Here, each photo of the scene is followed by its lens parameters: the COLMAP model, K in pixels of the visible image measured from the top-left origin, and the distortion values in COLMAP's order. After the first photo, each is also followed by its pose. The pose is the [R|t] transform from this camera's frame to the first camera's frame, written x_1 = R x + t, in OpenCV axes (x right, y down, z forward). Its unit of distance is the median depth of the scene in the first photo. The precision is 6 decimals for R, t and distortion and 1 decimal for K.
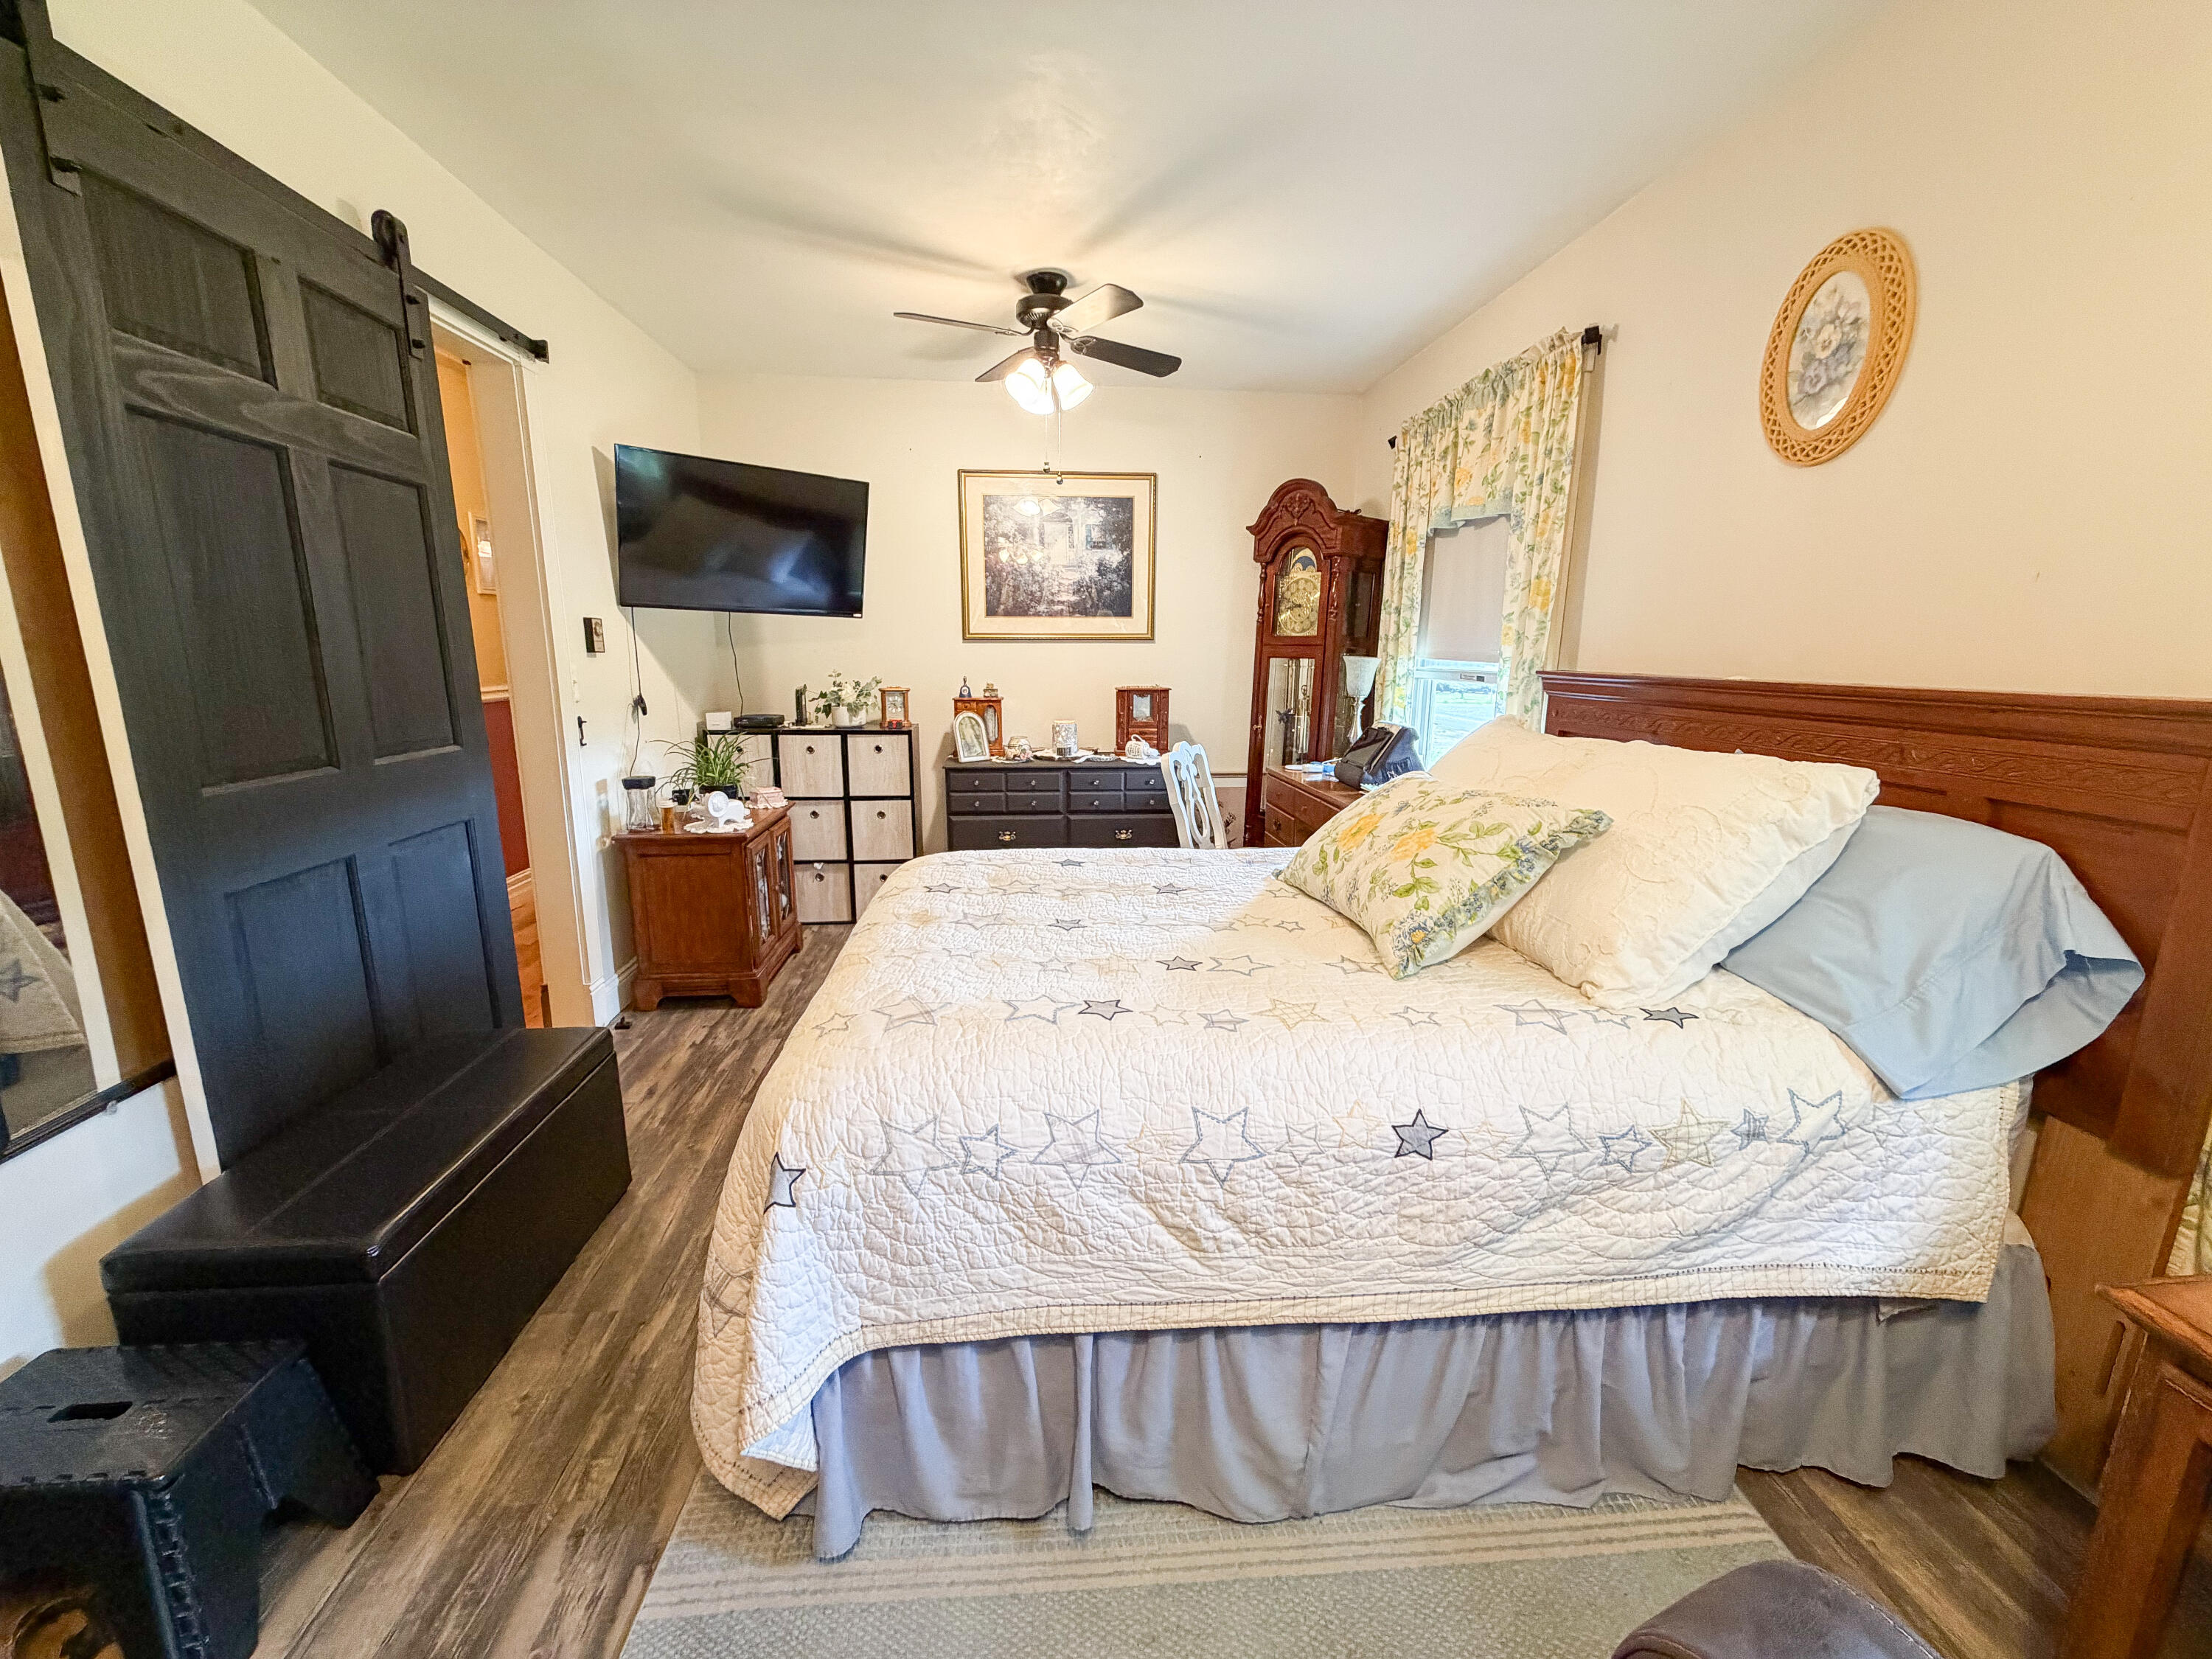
lens RADIAL K [[880.3, 0, 1100.1], [0, 880.3, 830.2], [0, 0, 1]] dist [-0.002351, -0.000335]
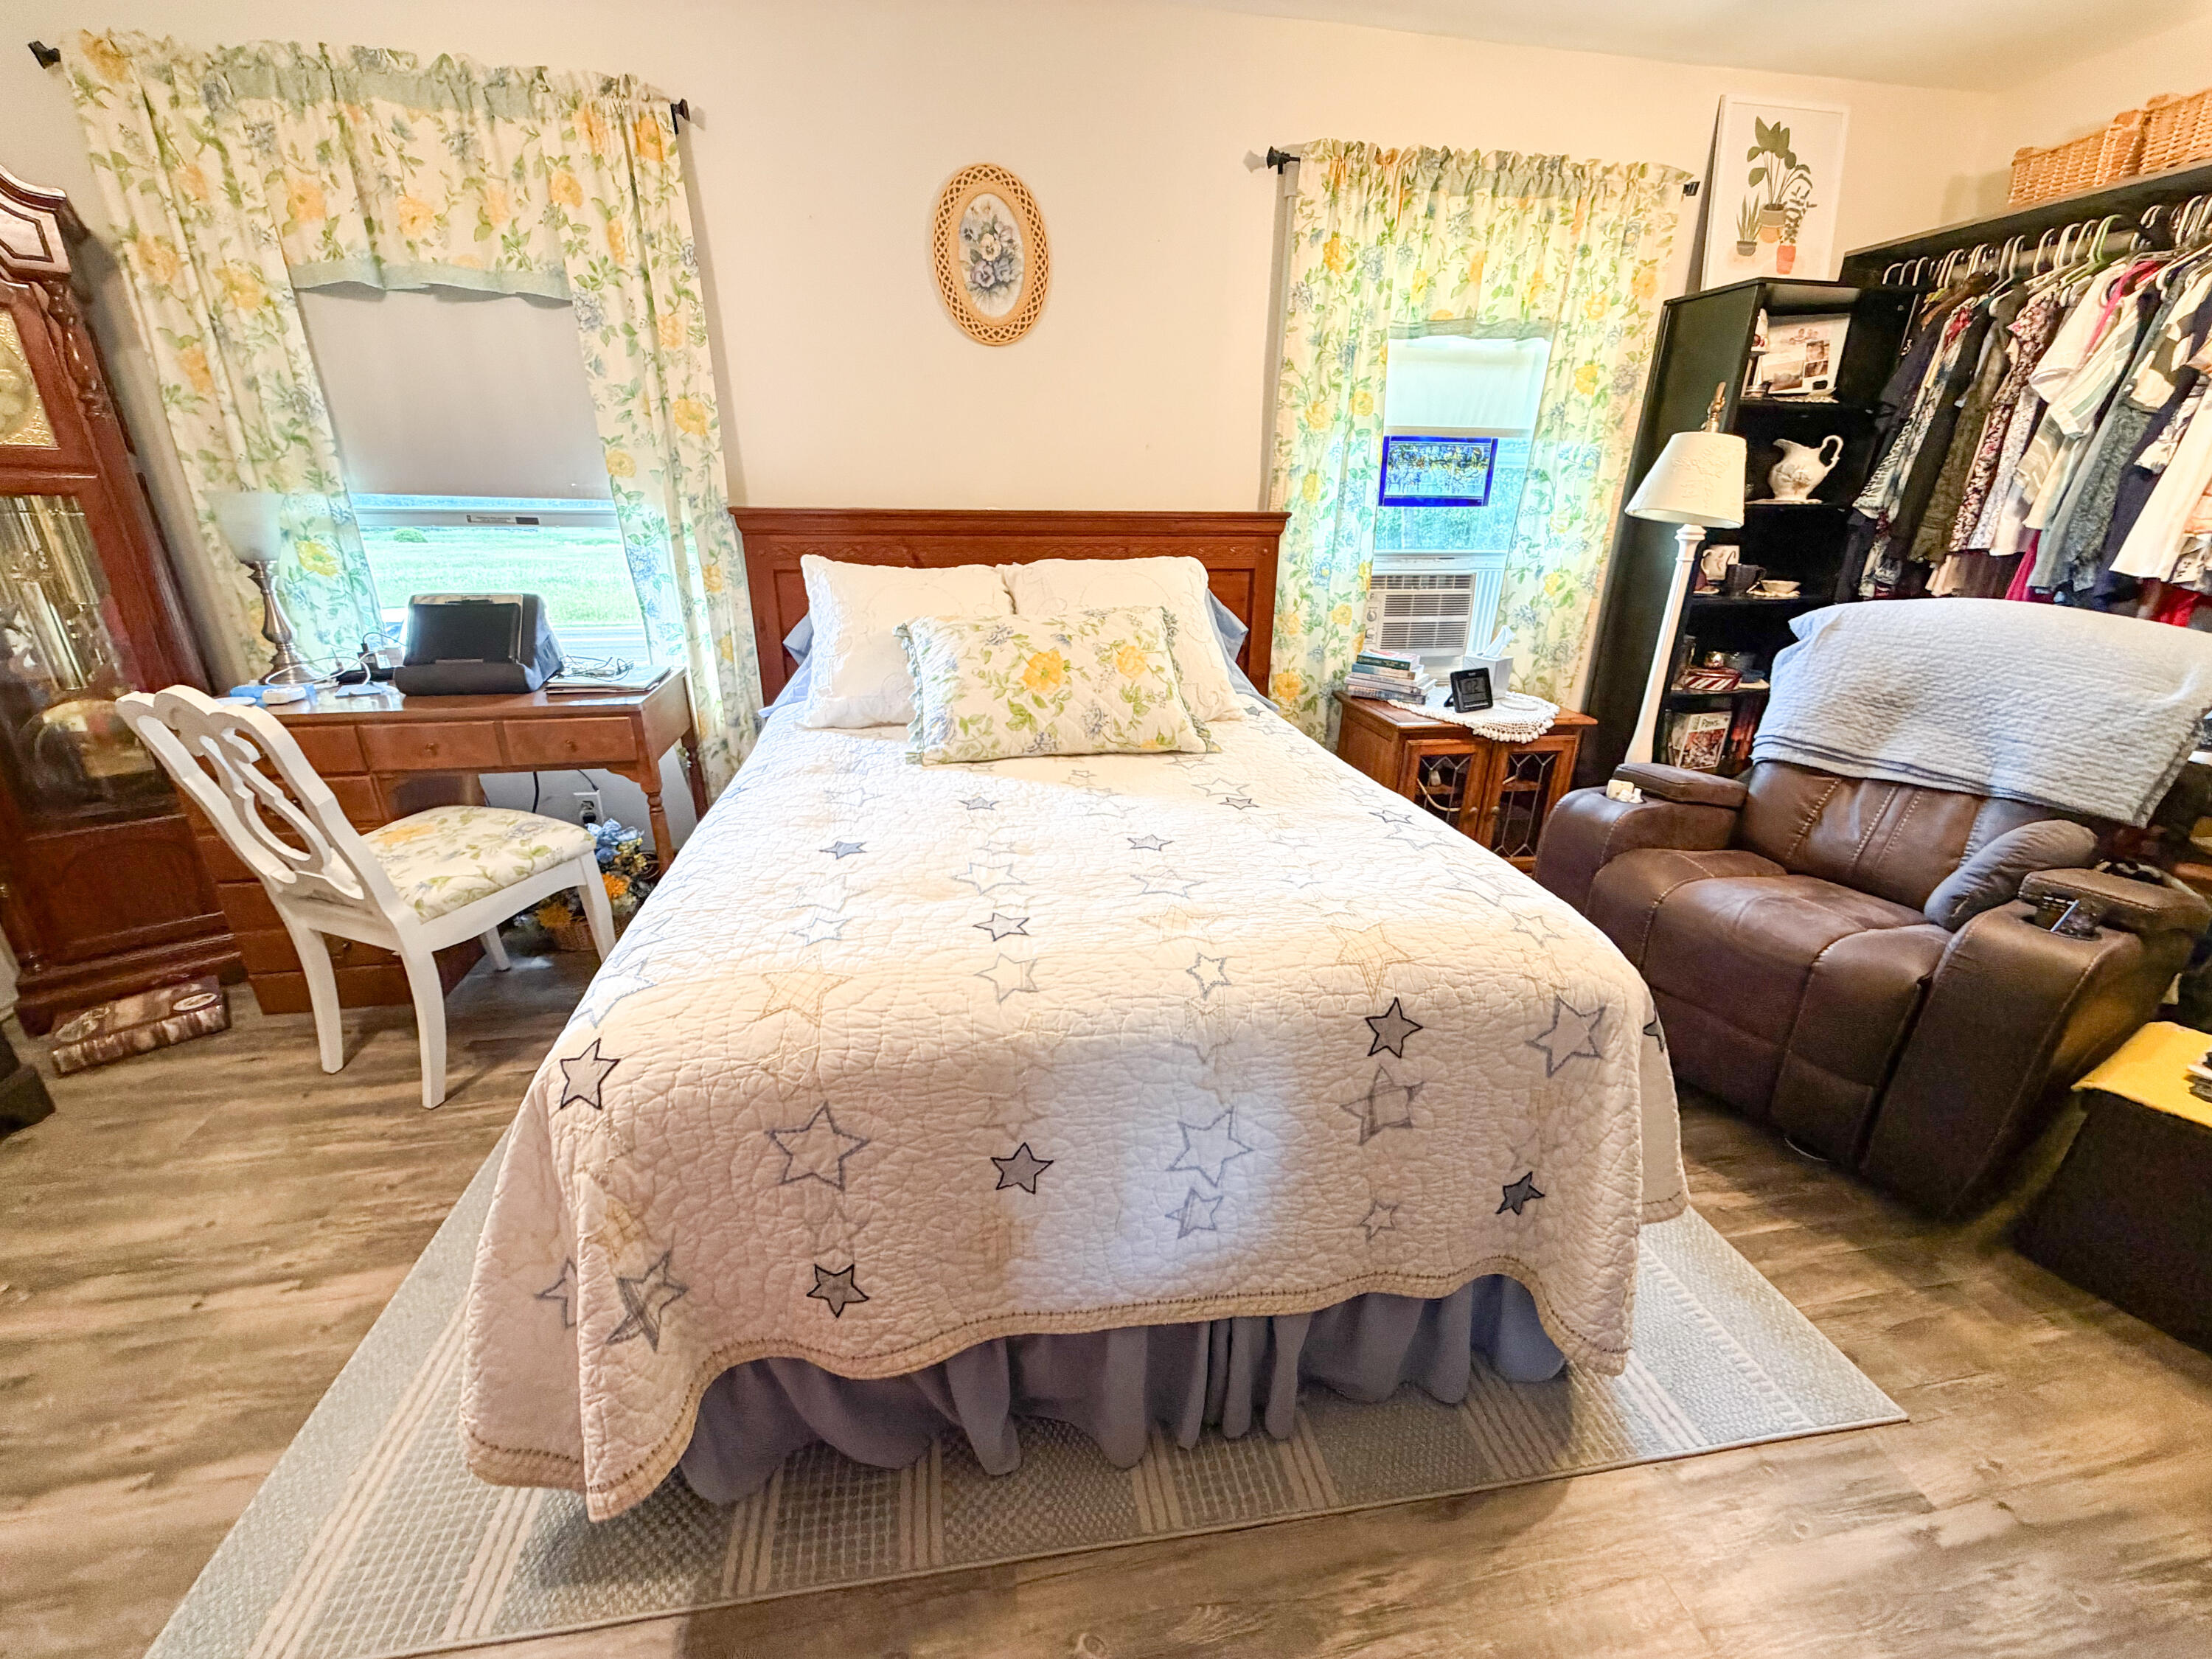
lens RADIAL K [[876.1, 0, 1100.2], [0, 876.1, 831.6], [0, 0, 1]] dist [-0.000781, -0.000209]
pose [[-0.095447, -0.366082, 0.925675, -0.783074], [0.190084, 0.906106, 0.377942, -0.219094], [-0.977117, 0.212030, -0.016899, 1.056742]]
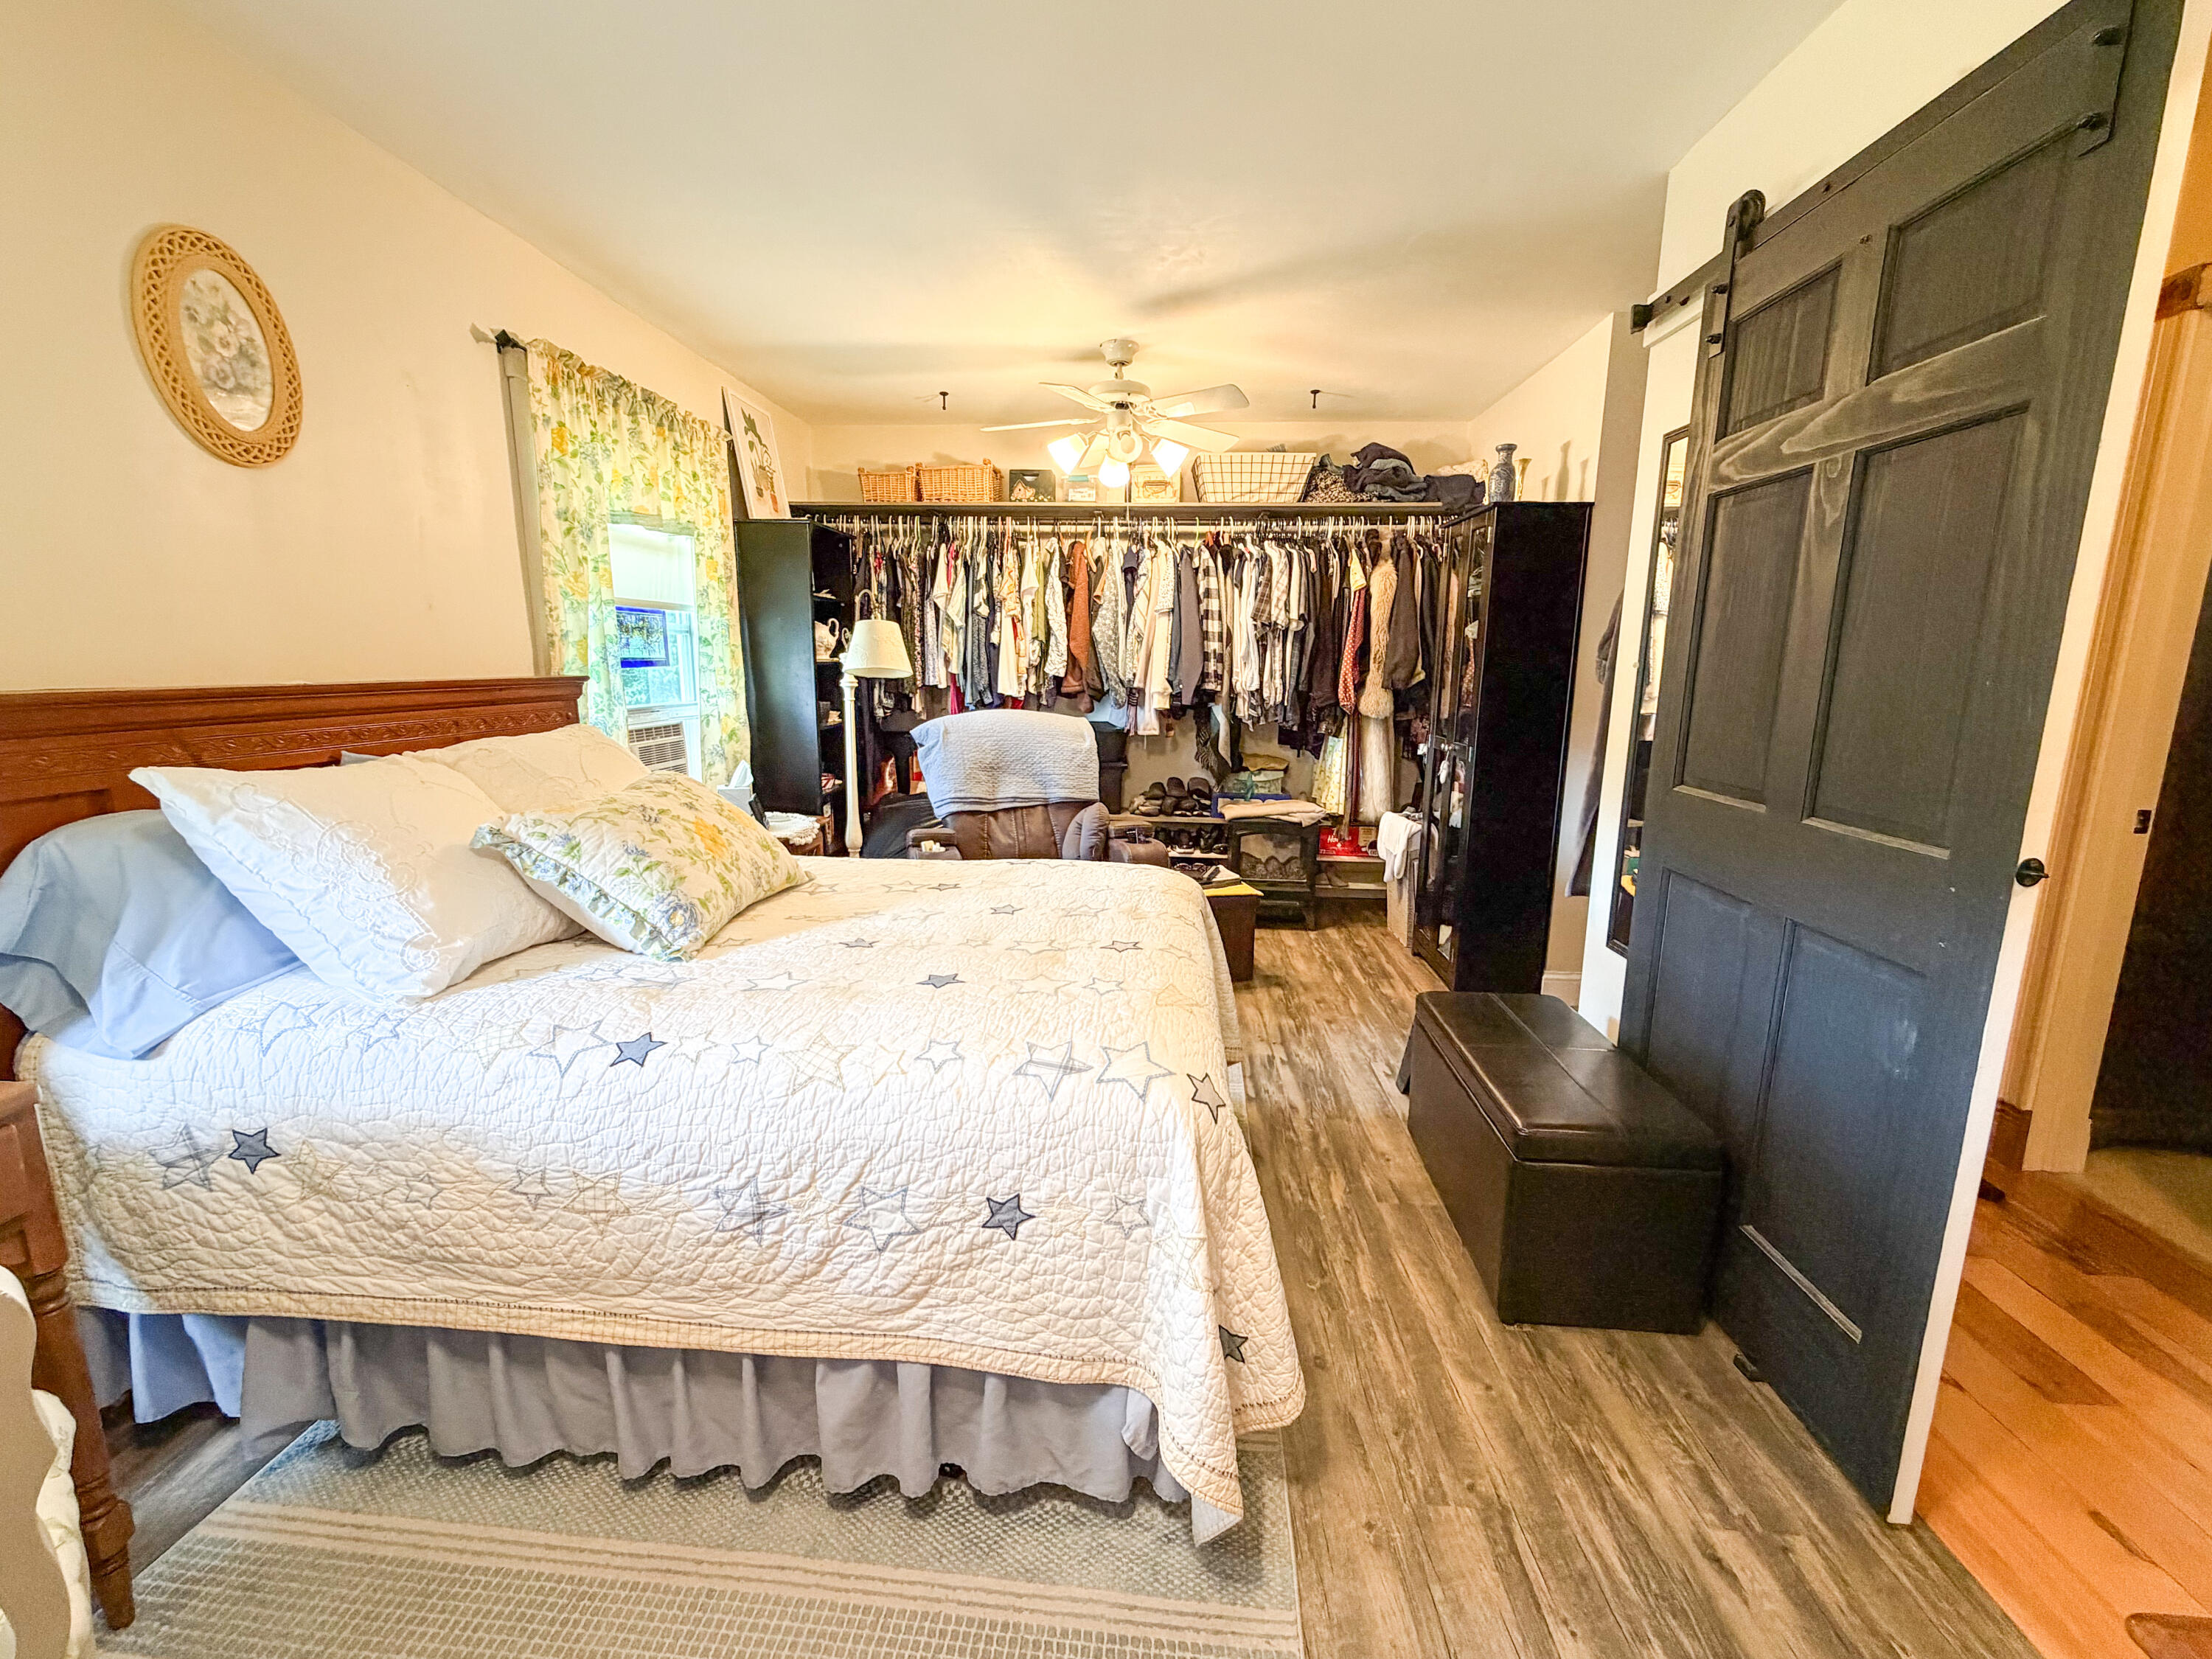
lens RADIAL K [[911.2, 0, 1106.0], [0, 911.2, 829.5], [0, 0, 1]] dist [0.000054, -0.000272]
pose [[-0.987897, -0.046331, 0.148031, -0.329135], [0.013437, 0.925201, 0.379238, -0.426474], [-0.154529, 0.376637, -0.913381, 2.004772]]
